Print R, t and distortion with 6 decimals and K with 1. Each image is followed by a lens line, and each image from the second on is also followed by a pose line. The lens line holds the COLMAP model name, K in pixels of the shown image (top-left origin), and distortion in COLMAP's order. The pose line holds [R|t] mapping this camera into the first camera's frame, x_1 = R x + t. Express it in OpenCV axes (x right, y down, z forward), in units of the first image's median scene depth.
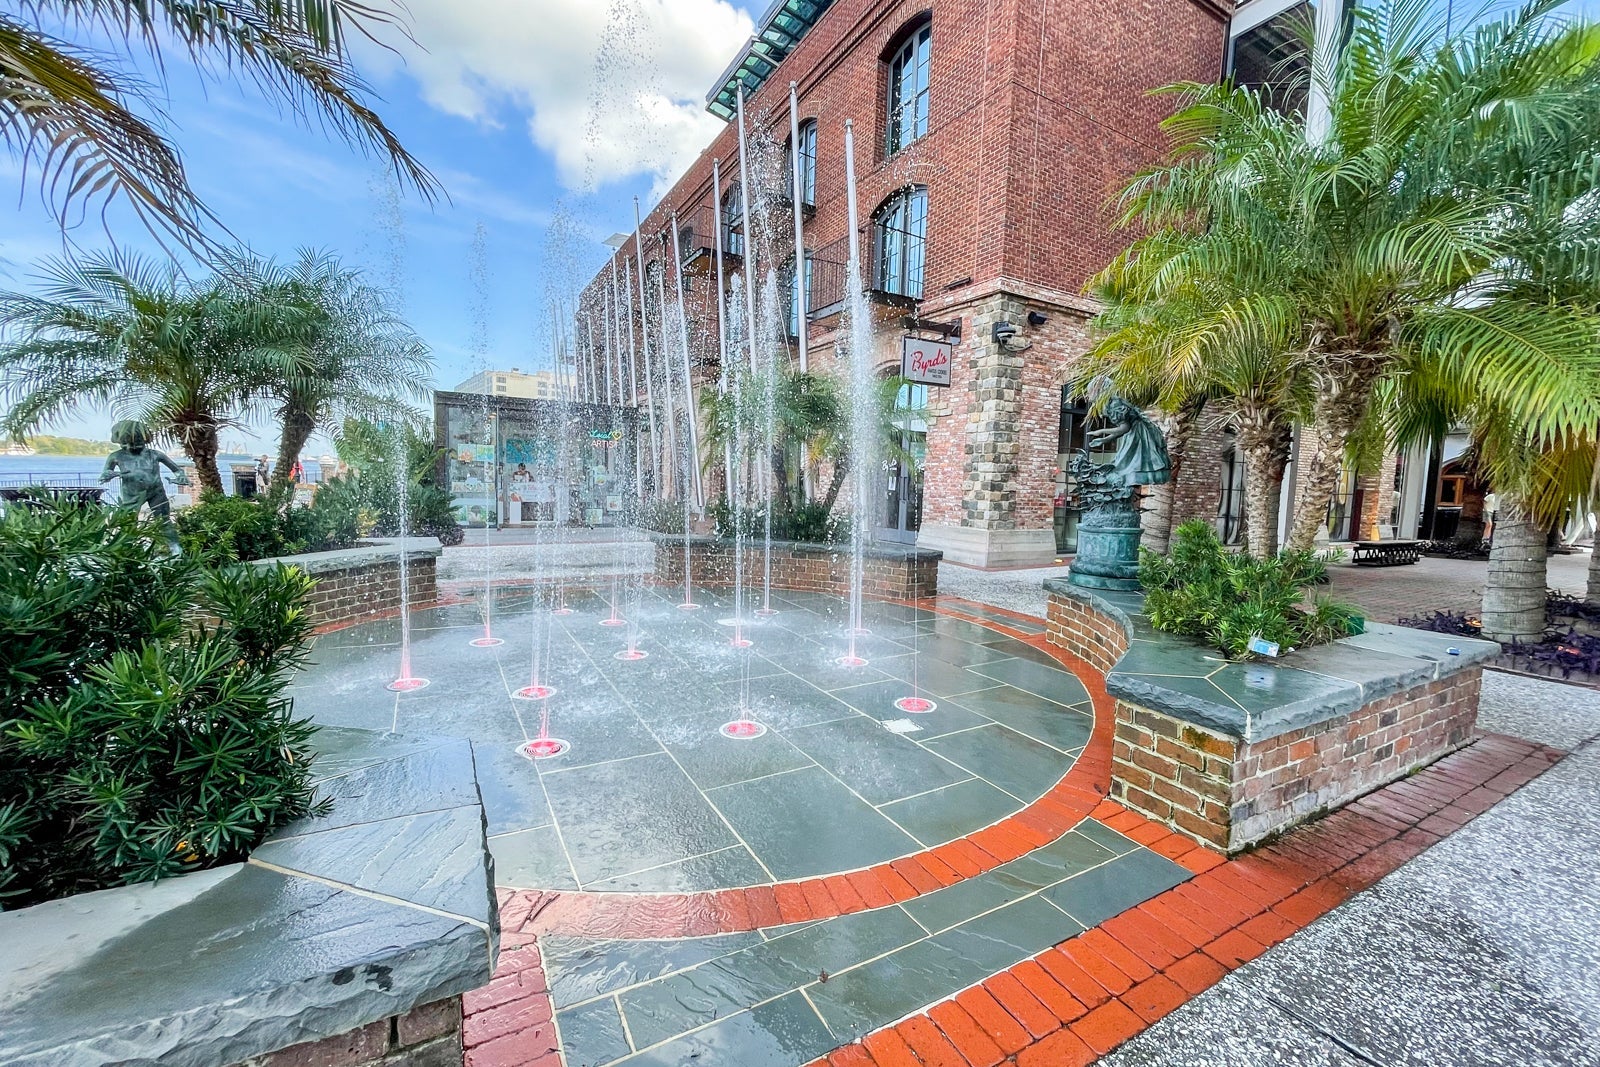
lens RADIAL K [[617.5, 0, 800.0], [0, 617.5, 533.5], [0, 0, 1]] dist [-0.000570, -0.000238]
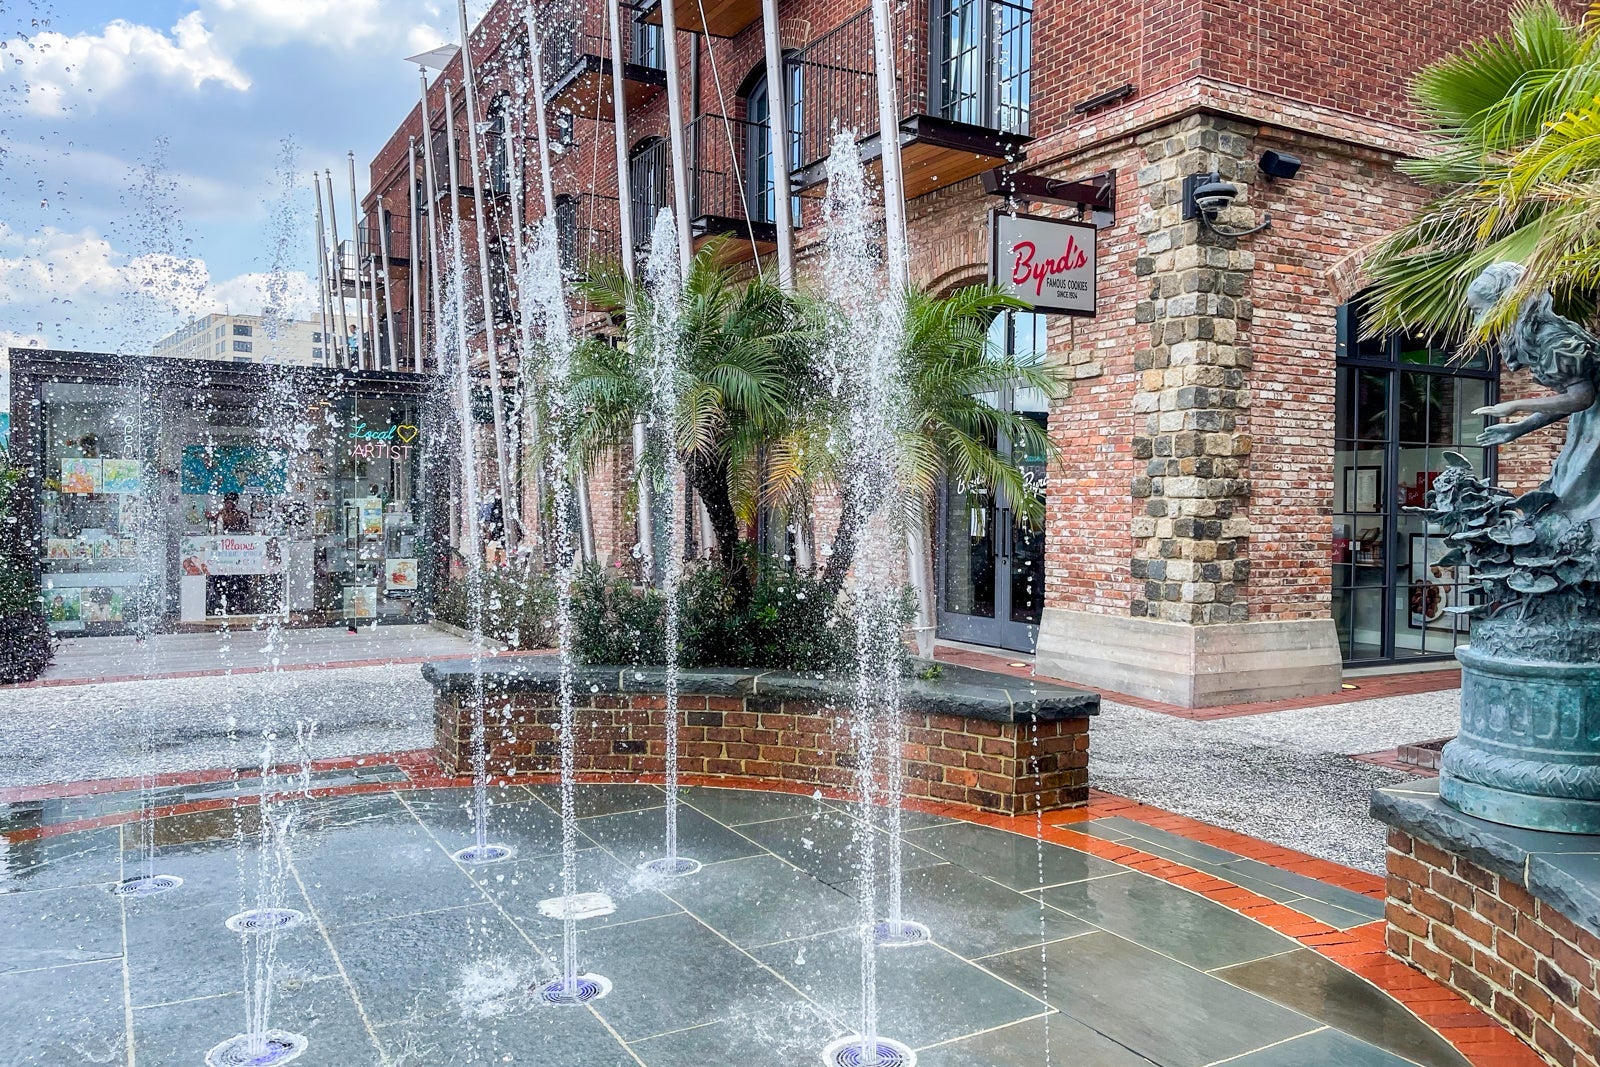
lens RADIAL K [[1207.3, 0, 800.0], [0, 1207.3, 533.5], [0, 0, 1]] dist [0.003892, -0.001668]
pose [[0.999780, -0.020814, -0.002533, 0.020101], [0.020599, 0.997578, -0.066432, -0.019438], [0.003910, 0.066365, 0.997788, 0.107943]]
